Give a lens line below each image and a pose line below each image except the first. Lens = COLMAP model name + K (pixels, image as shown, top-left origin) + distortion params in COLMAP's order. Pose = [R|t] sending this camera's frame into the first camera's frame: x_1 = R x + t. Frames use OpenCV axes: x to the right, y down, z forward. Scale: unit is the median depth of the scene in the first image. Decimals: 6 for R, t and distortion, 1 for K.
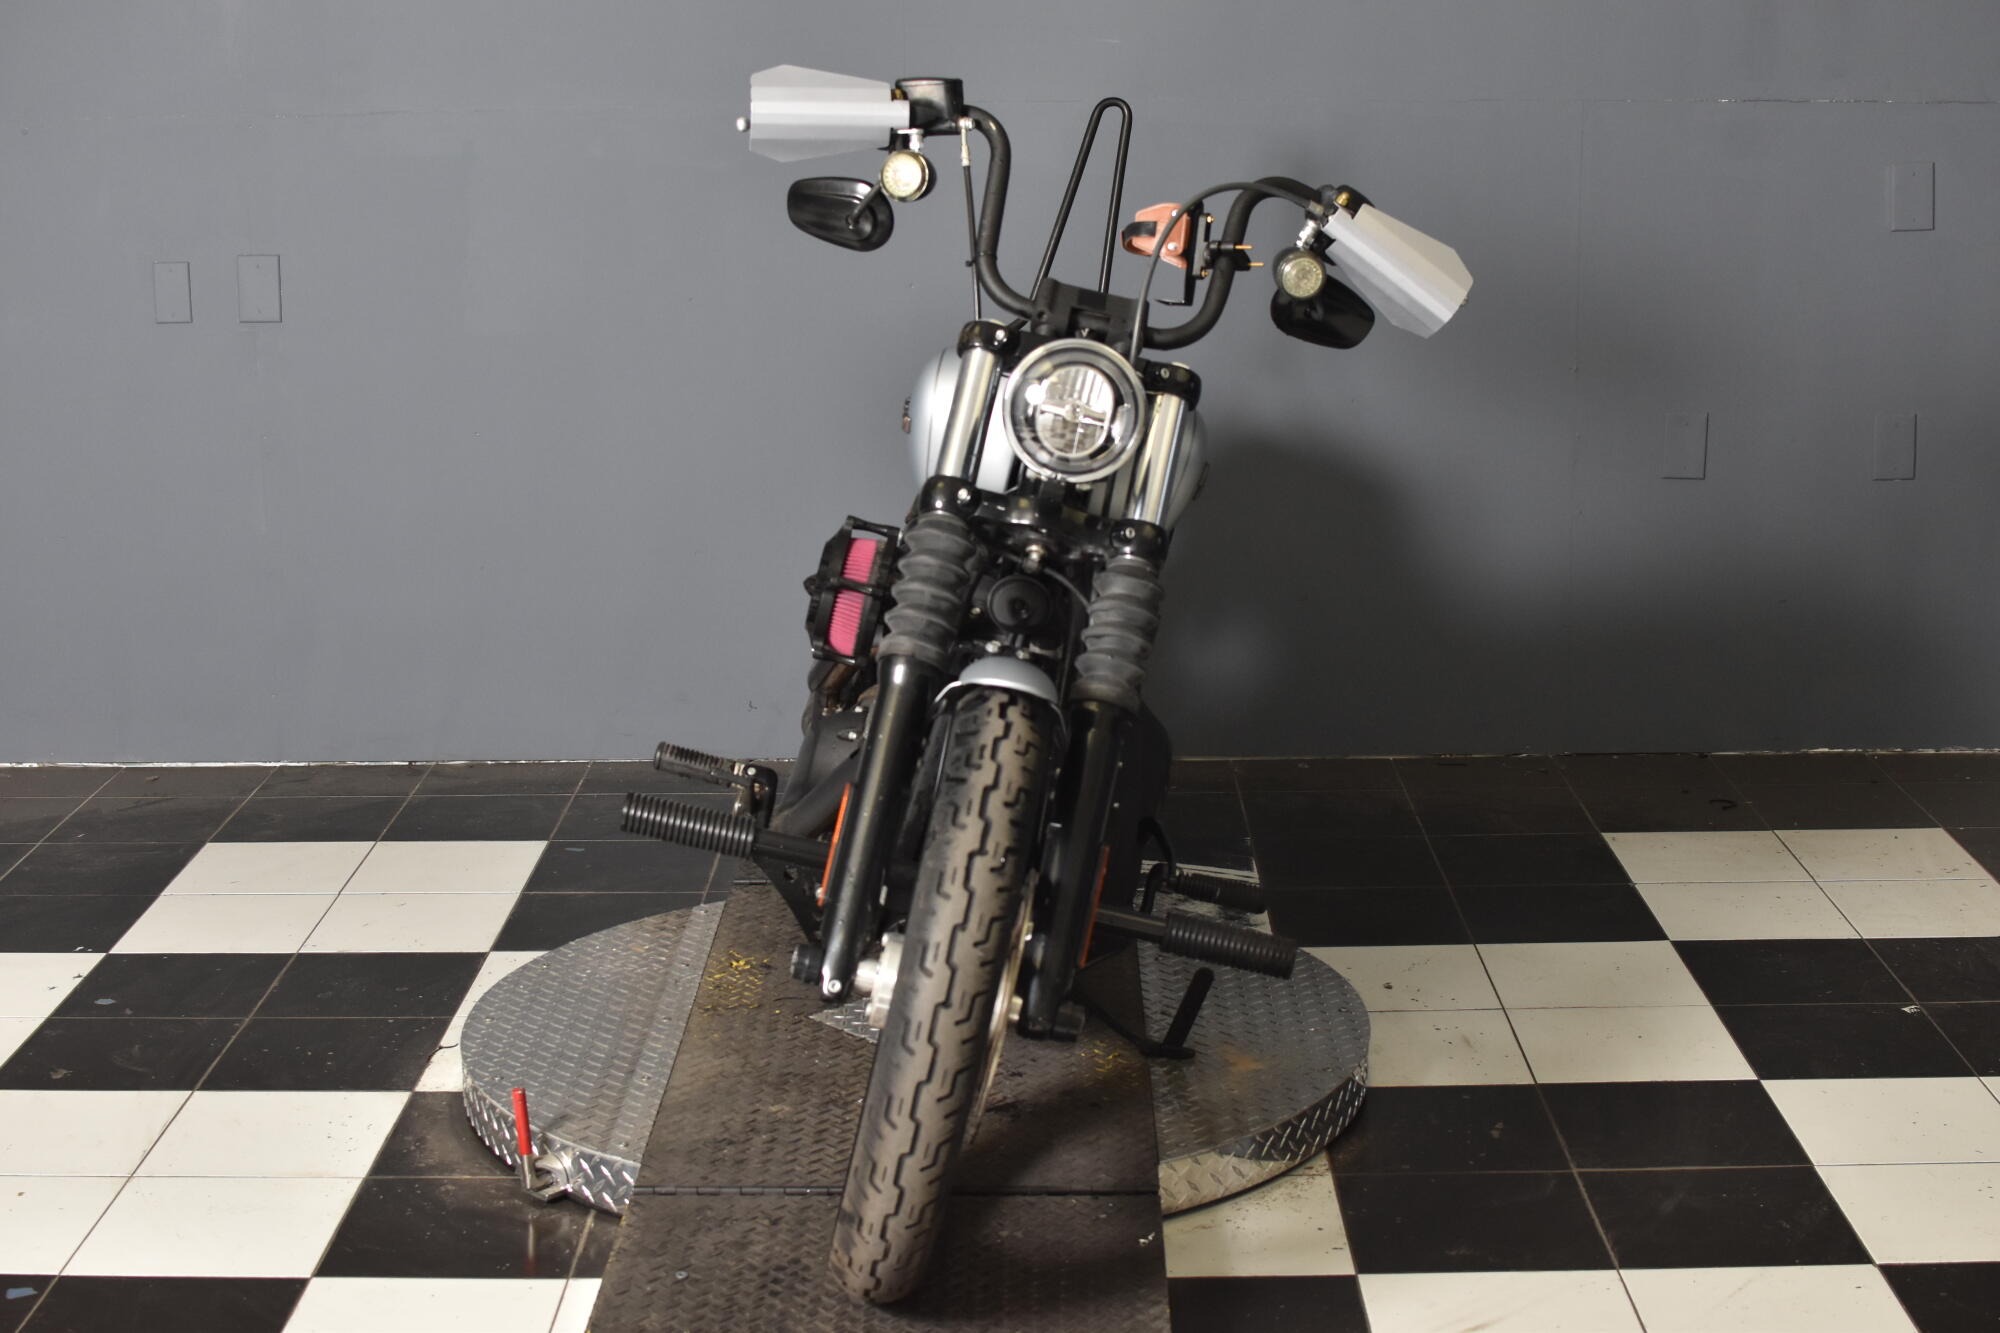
lens RADIAL K [[3084.4, 0, 995.2], [0, 3084.4, 678.4], [0, 0, 1]] dist [-0.161416, 0.000000]
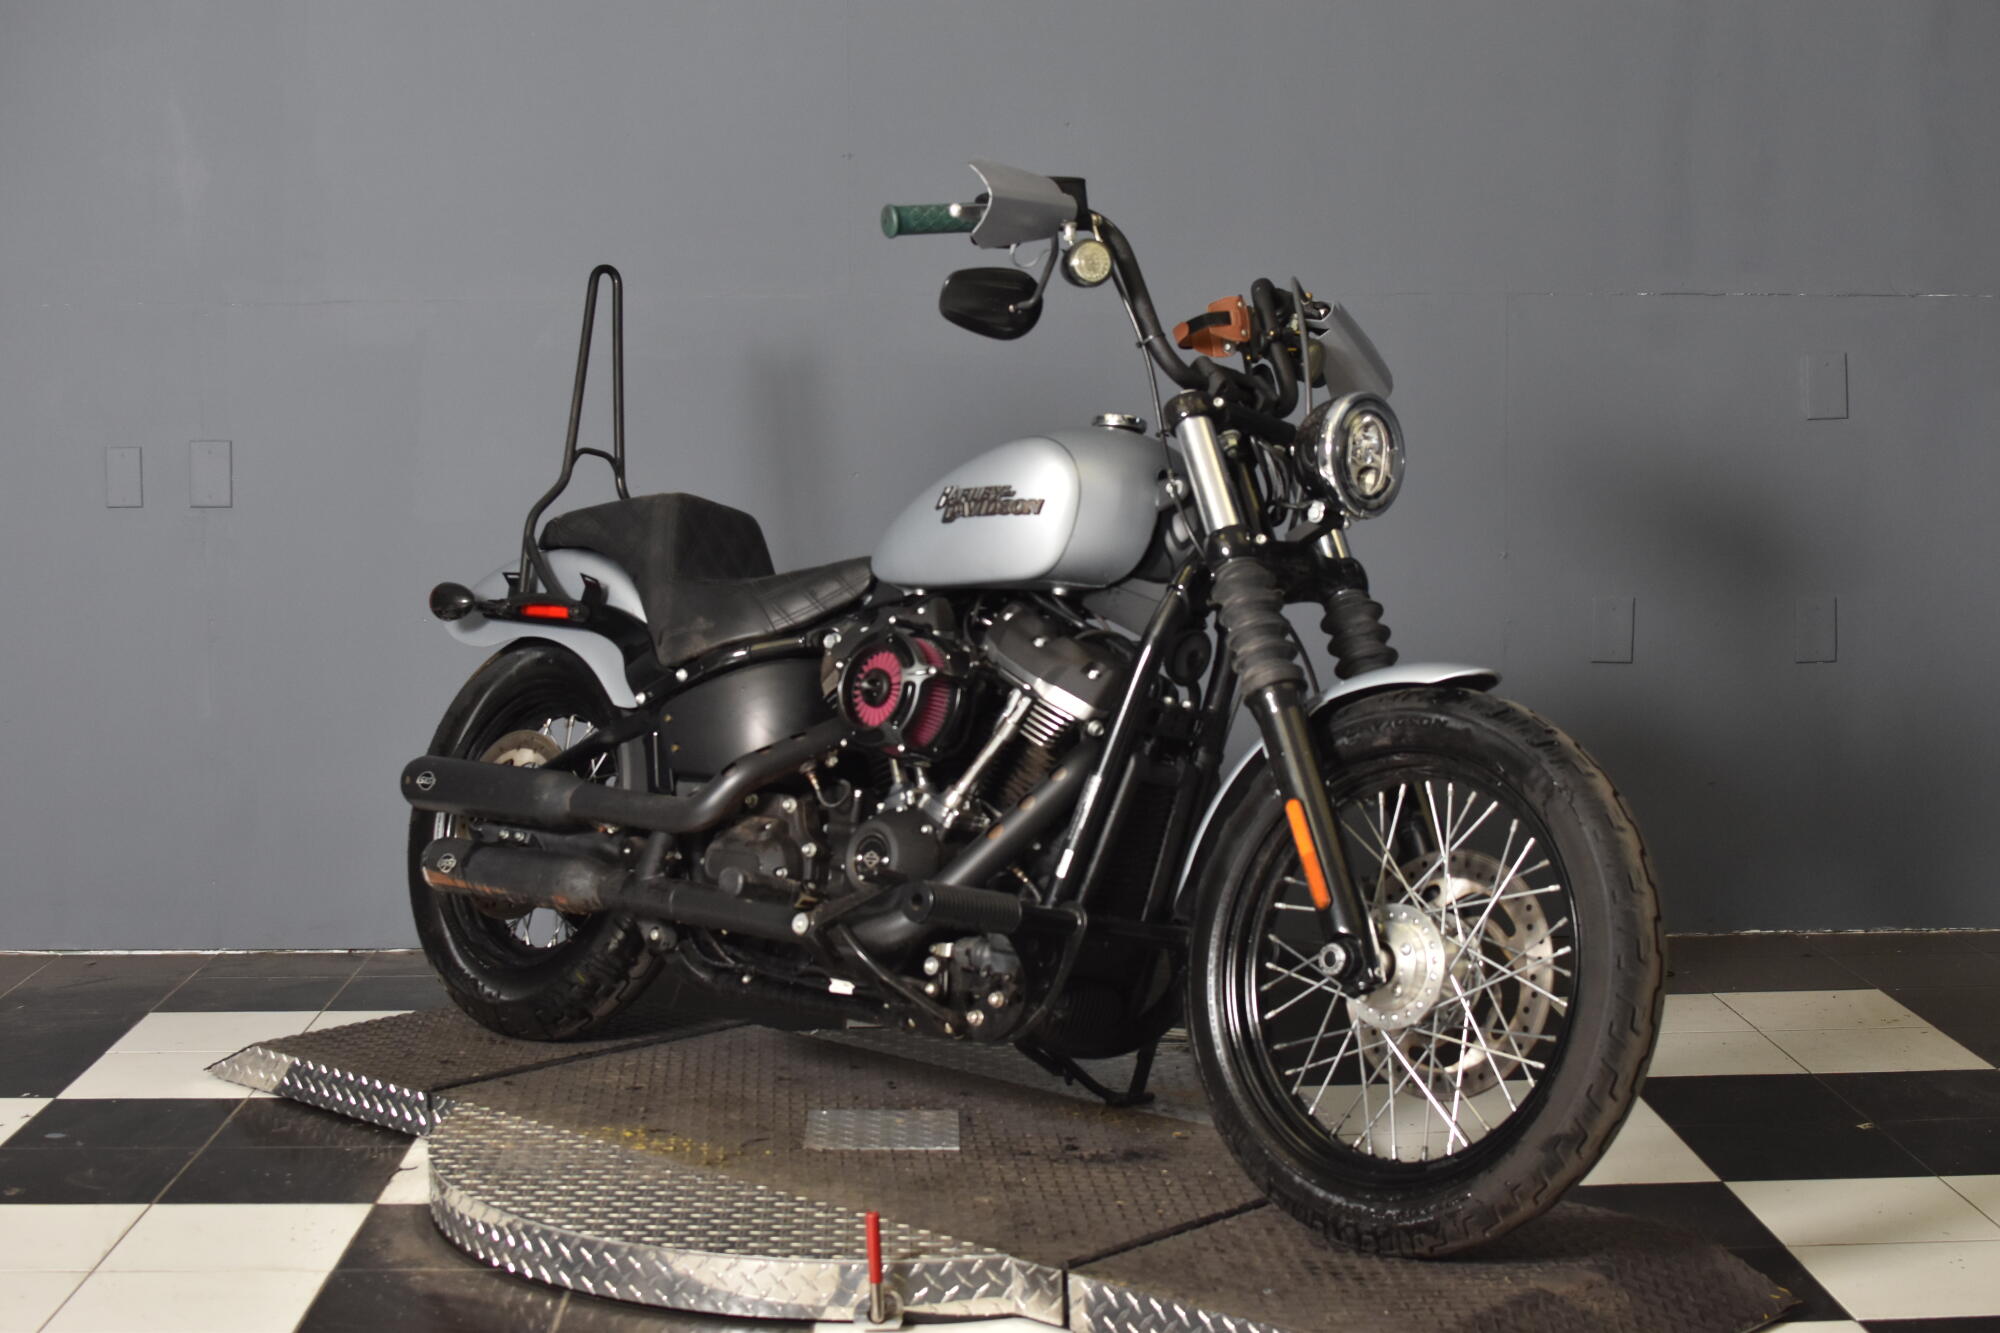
lens RADIAL K [[3084.4, 0, 1018.5], [0, 3084.4, 668.2], [0, 0, 1]] dist [-0.161416, 0.000000]
pose [[0.998937, -0.000190, 0.046088, -0.024773], [0.005929, 0.992210, -0.124435, 0.077513], [-0.045705, 0.124576, 0.991157, -0.007587]]
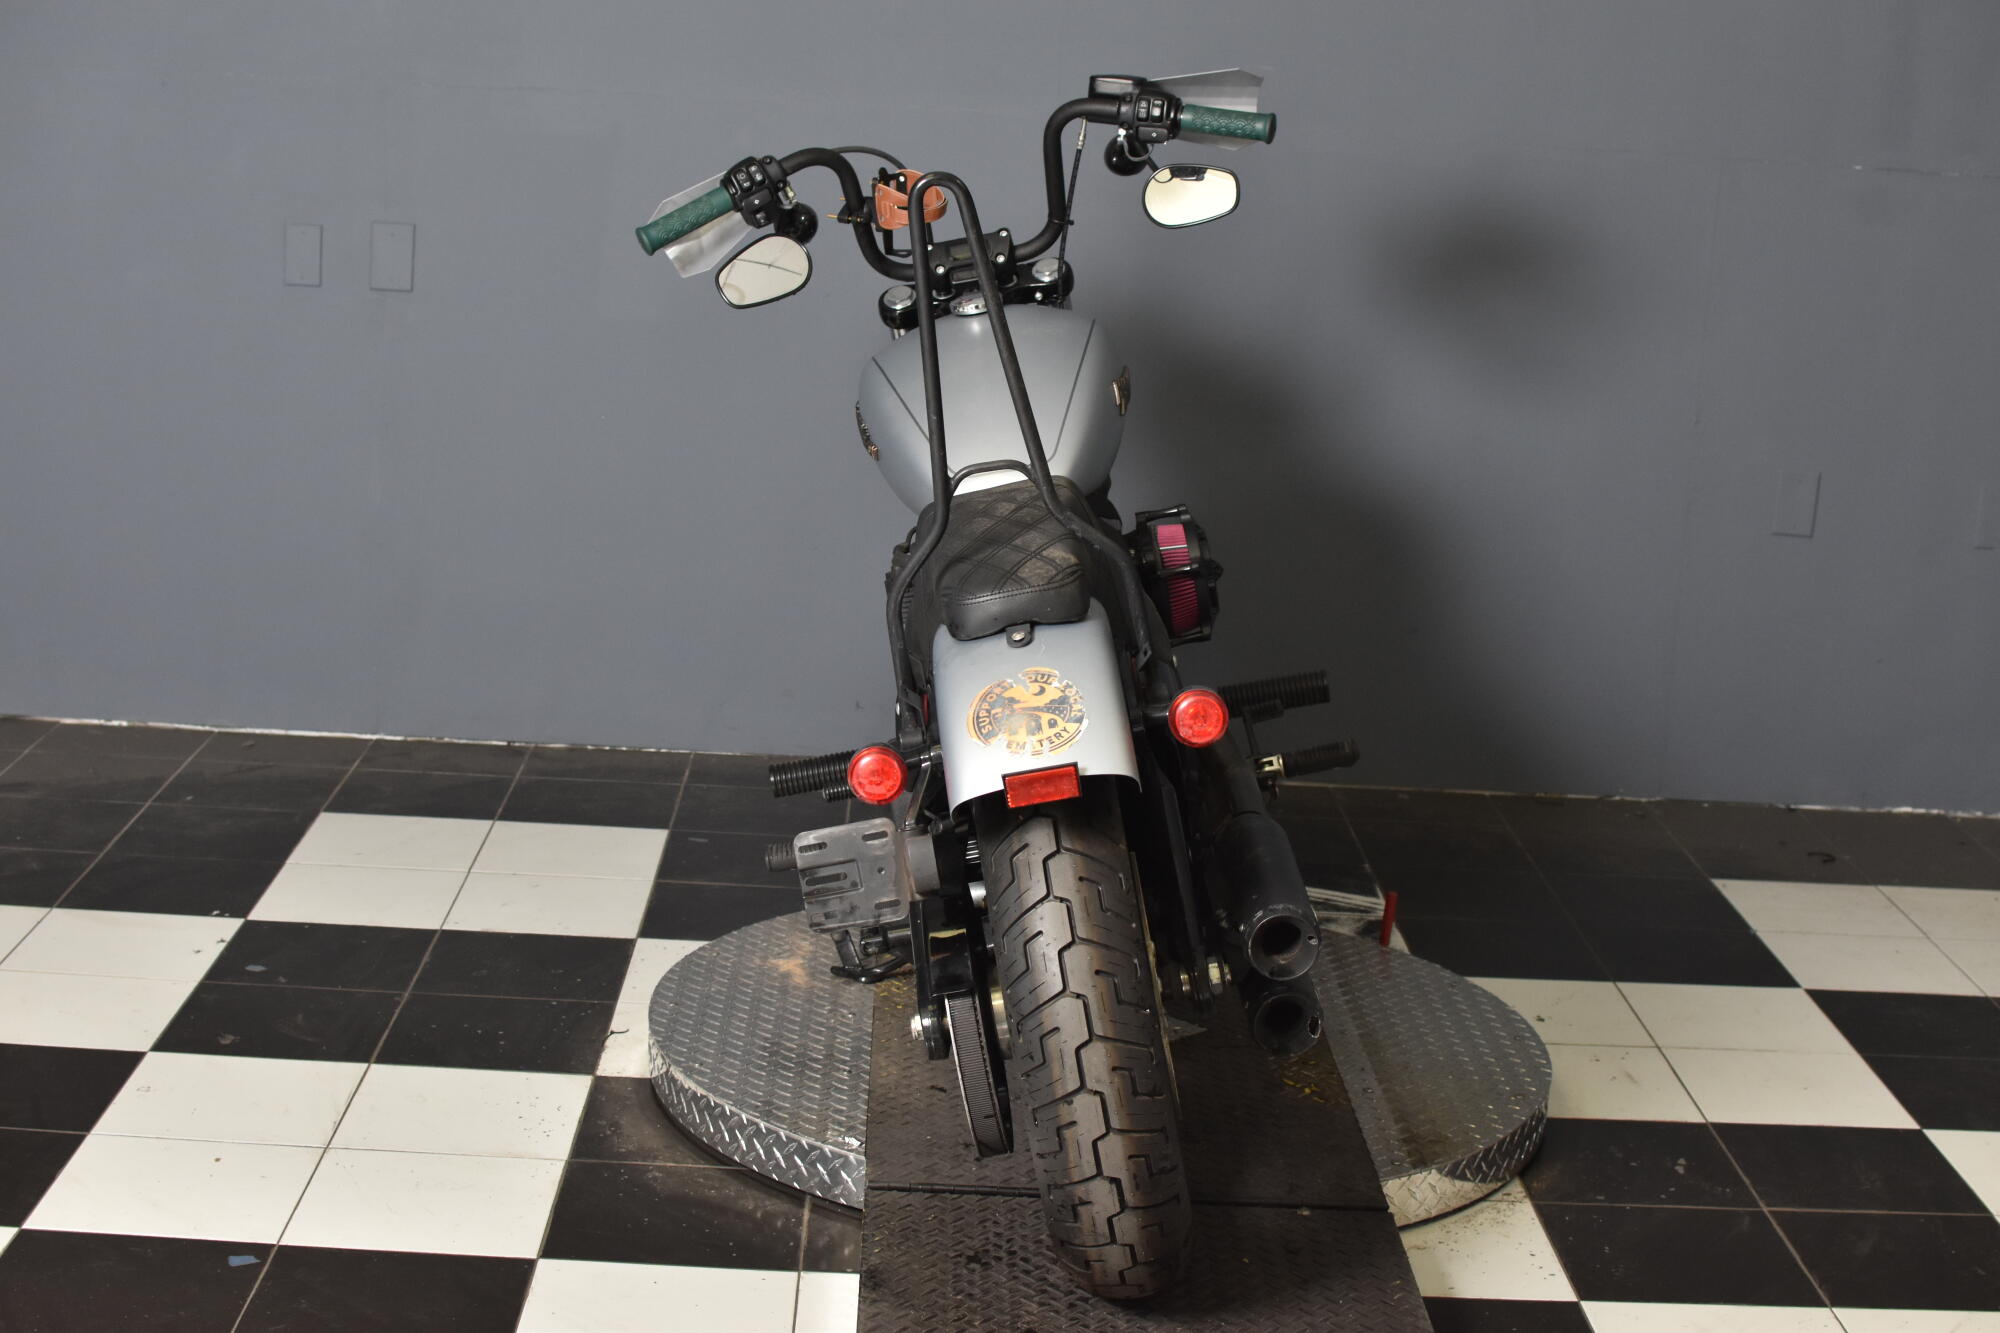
lens RADIAL K [[3084.4, 0, 994.6], [0, 3084.4, 678.9], [0, 0, 1]] dist [-0.161416, 0.000000]
pose [[0.997324, 0.058069, 0.044408, -0.100287], [-0.057854, 0.998306, -0.006121, 0.004728], [-0.044689, 0.003536, 0.998995, -0.001080]]
